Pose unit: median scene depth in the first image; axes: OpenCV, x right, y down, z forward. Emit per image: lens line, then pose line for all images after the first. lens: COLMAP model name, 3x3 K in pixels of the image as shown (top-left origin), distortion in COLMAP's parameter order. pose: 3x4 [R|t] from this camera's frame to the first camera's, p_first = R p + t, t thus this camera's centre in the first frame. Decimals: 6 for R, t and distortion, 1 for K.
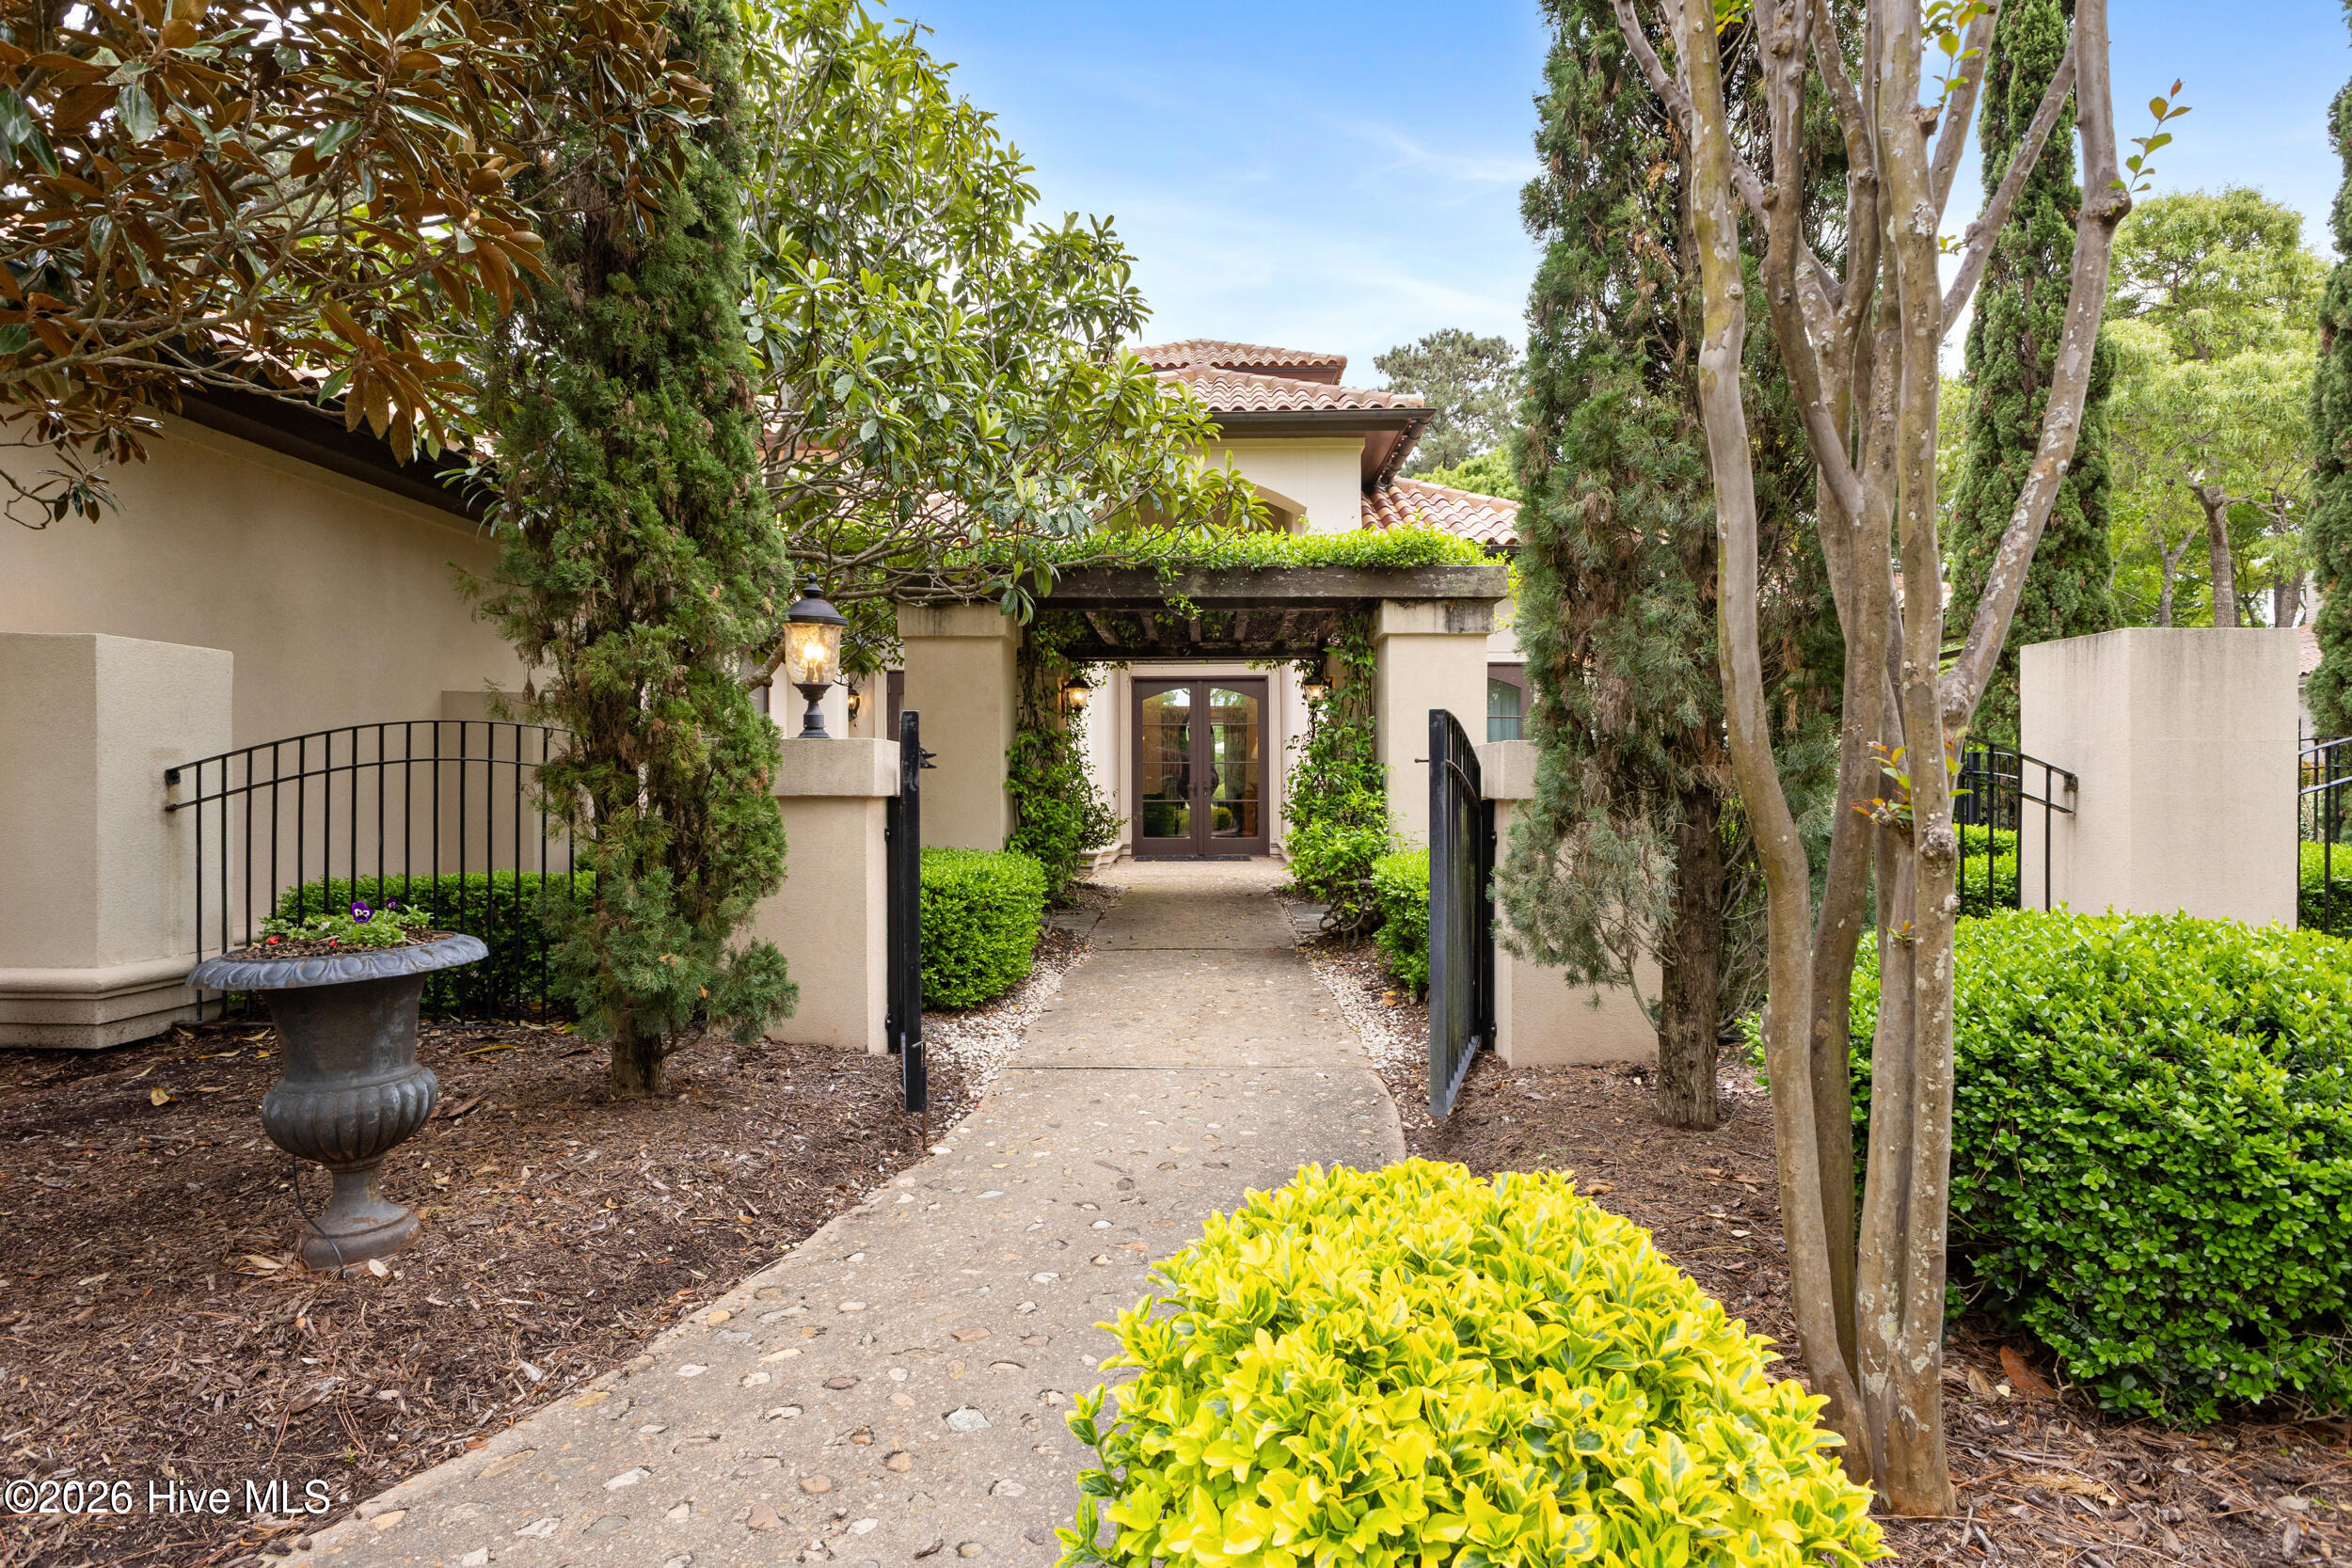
lens RADIAL K [[1287.9, 0, 1175.5], [0, 1287.9, 780.1], [0, 0, 1]] dist [-0.000003, 0.000000]
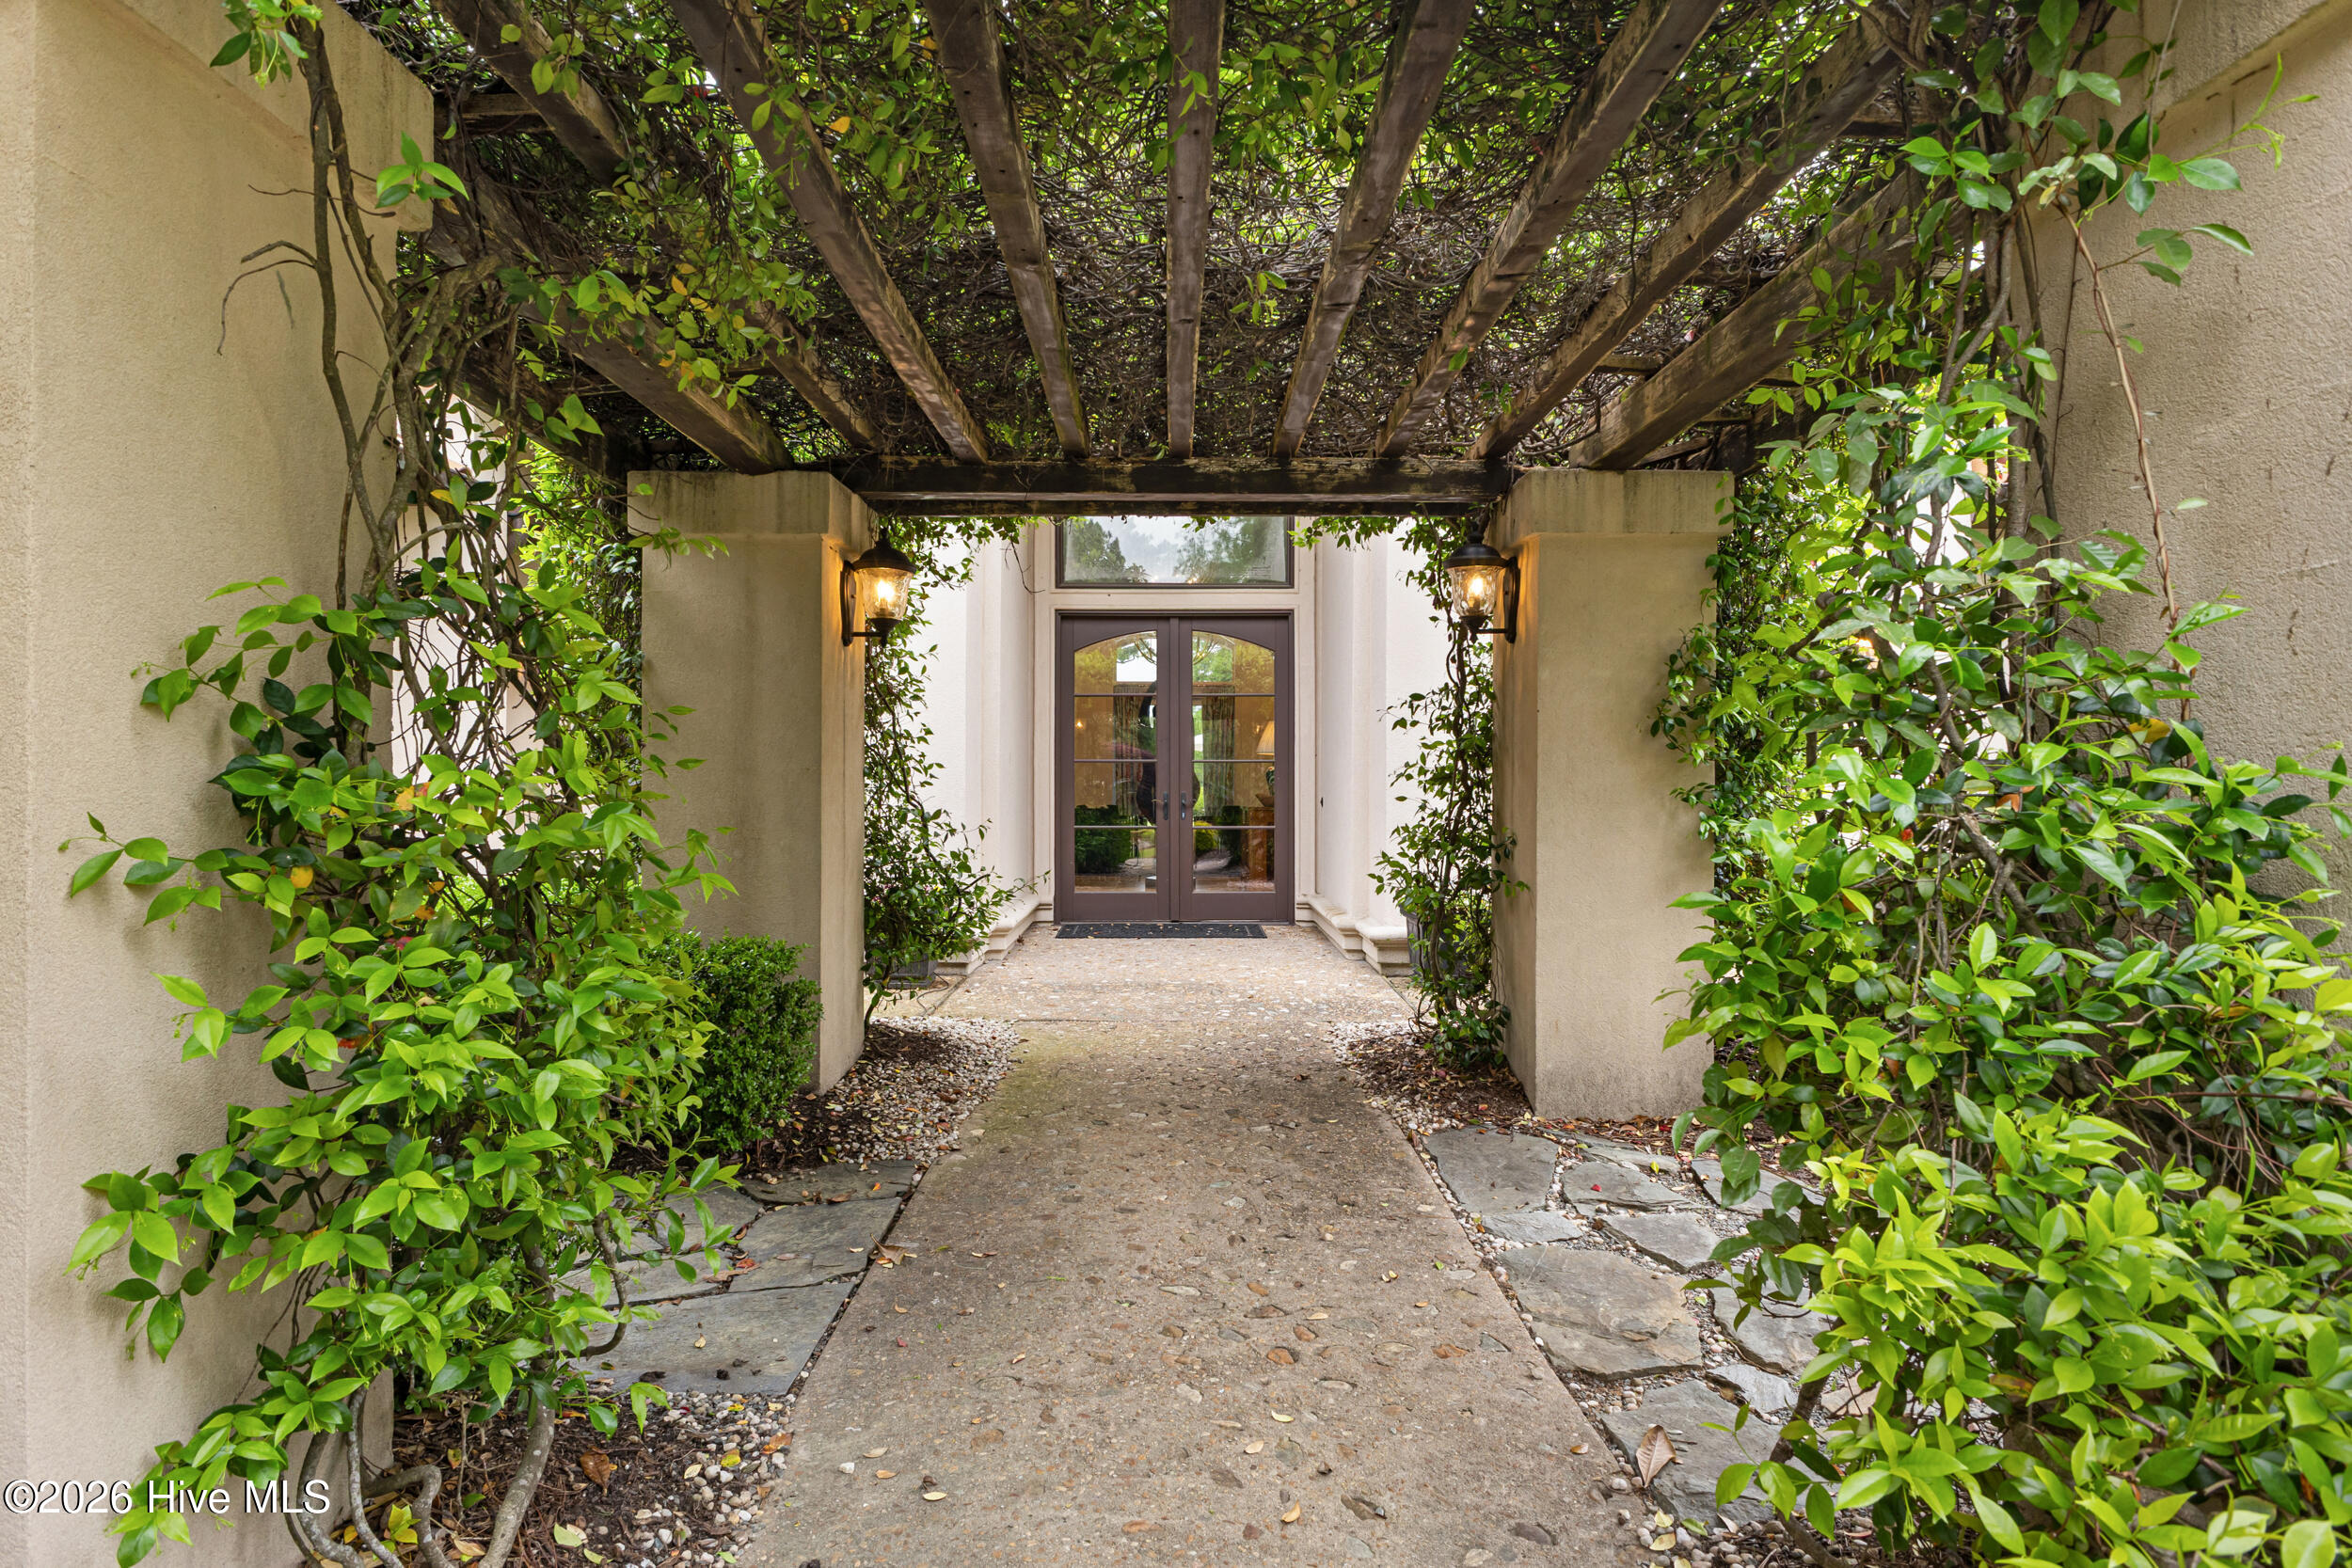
lens RADIAL K [[1354.1, 0, 1177.0], [0, 1354.1, 785.6], [0, 0, 1]] dist [-0.000007, -0.000002]
pose [[0.999551, 0.004481, 0.029625, 0.002288], [-0.004544, 0.999988, 0.002040, -0.004701], [-0.029615, -0.002174, 0.999559, 0.484705]]
